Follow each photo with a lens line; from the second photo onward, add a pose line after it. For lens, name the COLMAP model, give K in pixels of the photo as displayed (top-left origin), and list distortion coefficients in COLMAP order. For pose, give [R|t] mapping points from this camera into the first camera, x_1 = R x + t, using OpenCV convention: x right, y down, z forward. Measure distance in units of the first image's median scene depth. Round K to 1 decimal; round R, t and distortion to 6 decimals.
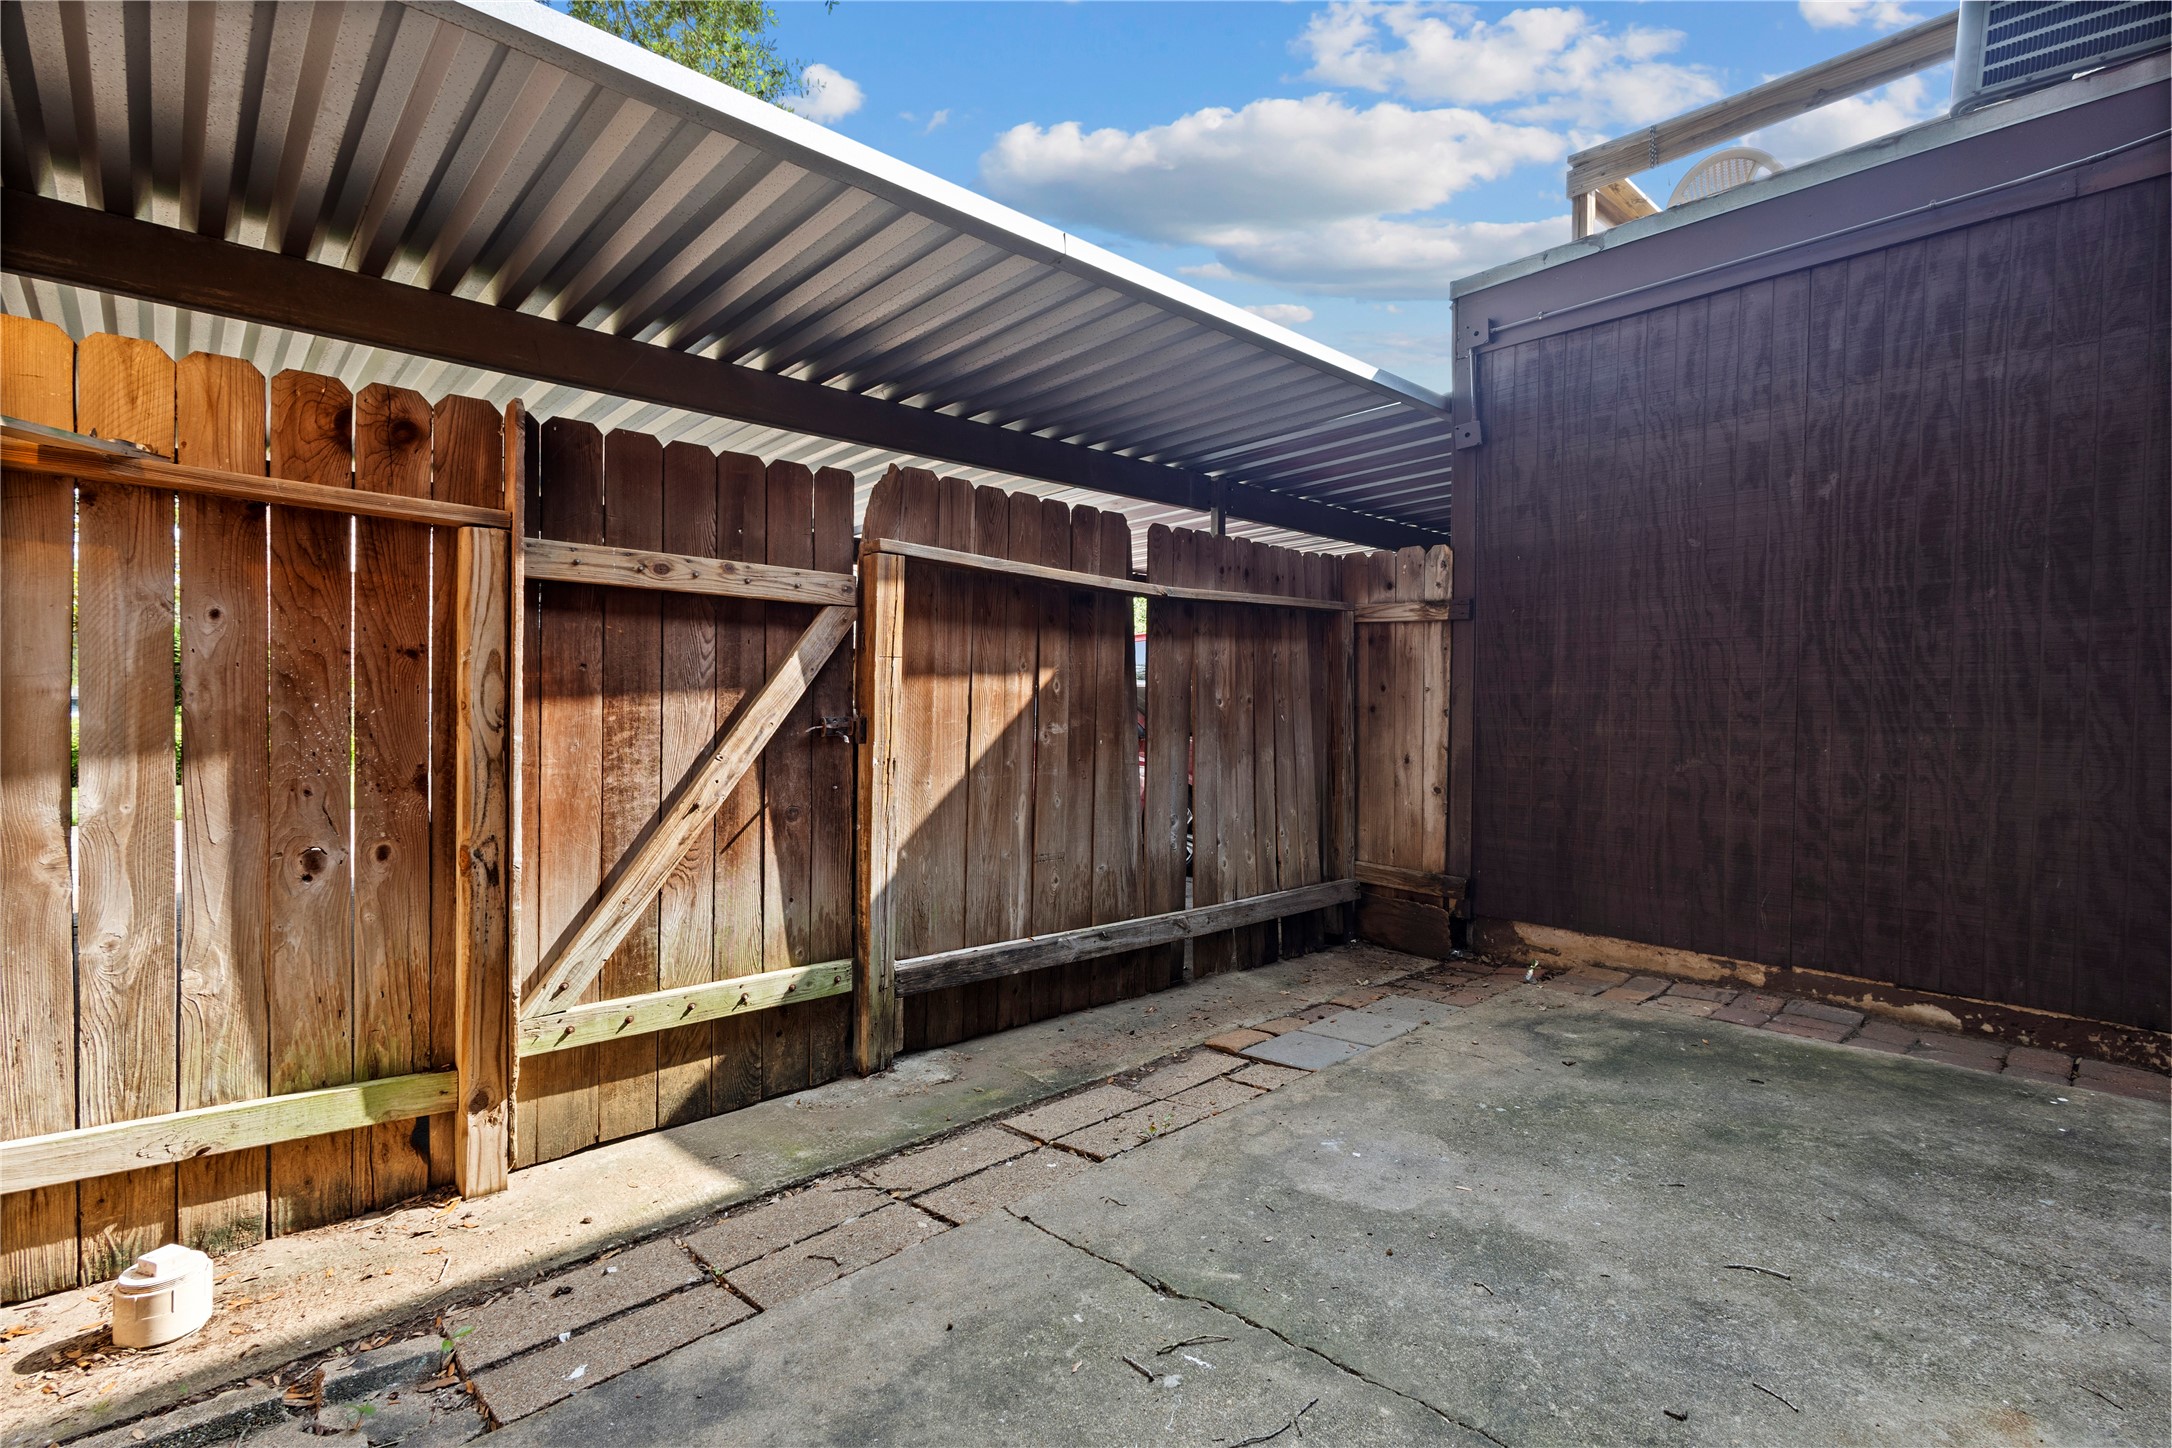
lens RADIAL K [[1004.4, 0, 1087.7], [0, 1004.4, 709.5], [0, 0, 1]] dist [0.014004, 0.000024]
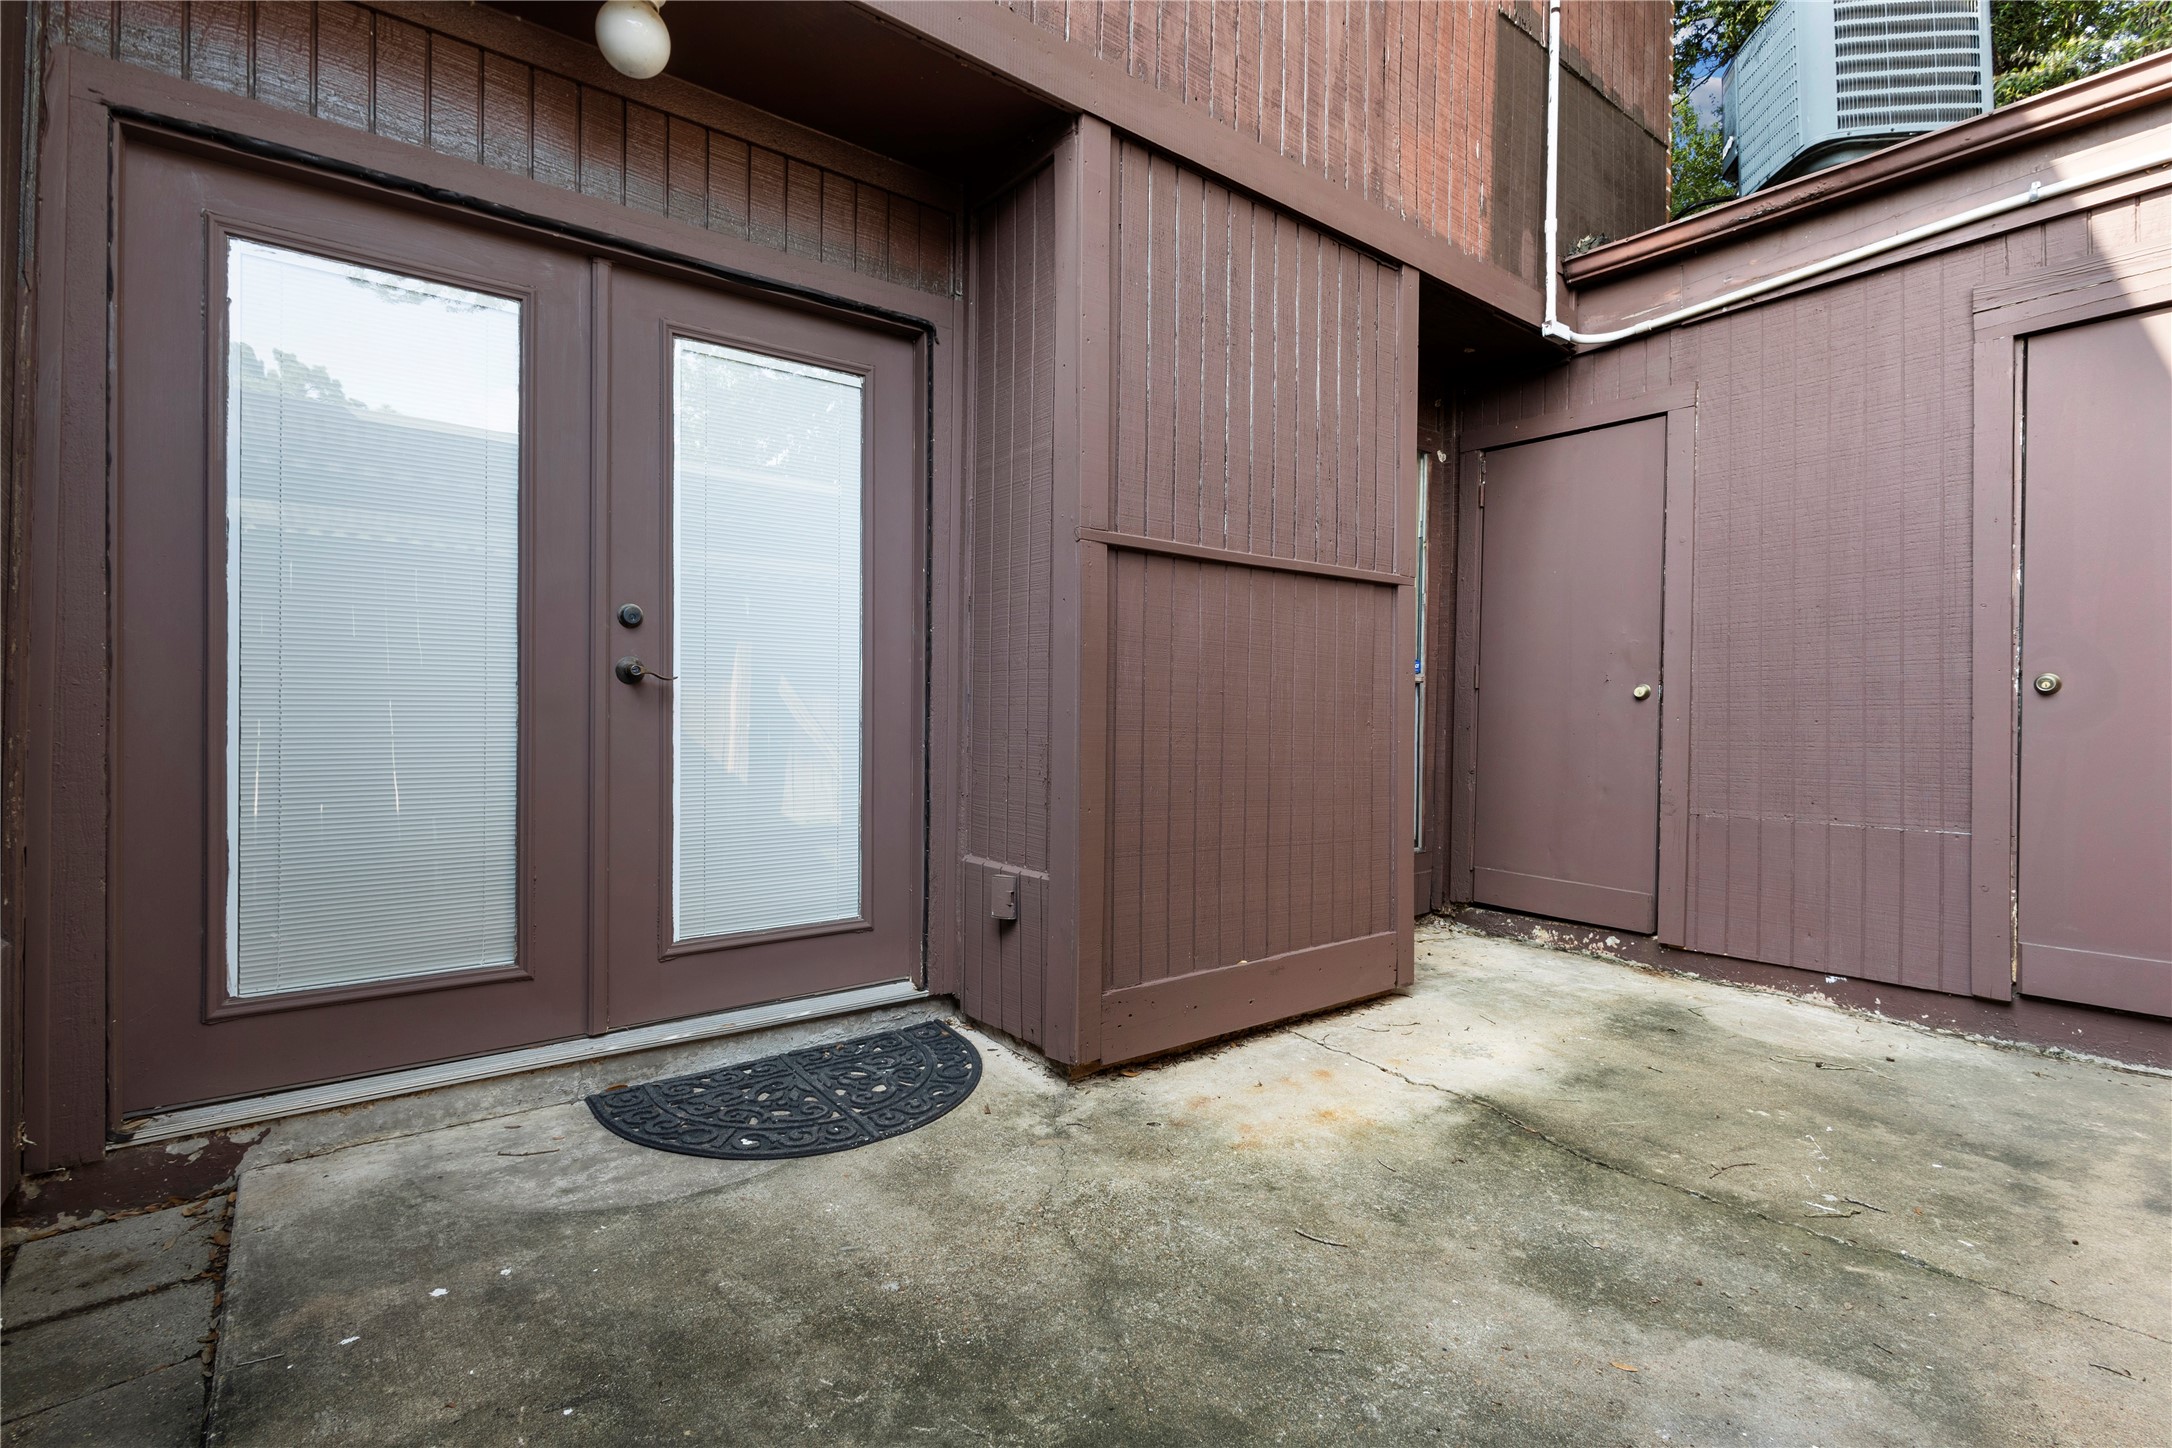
lens RADIAL K [[1004.4, 0, 1087.7], [0, 1004.4, 709.5], [0, 0, 1]] dist [0.014004, 0.000024]
pose [[-0.996739, -0.014125, 0.079450, 0.757223], [-0.013654, 0.999886, 0.006465, 0.008110], [-0.079532, 0.005359, -0.996818, 1.883075]]
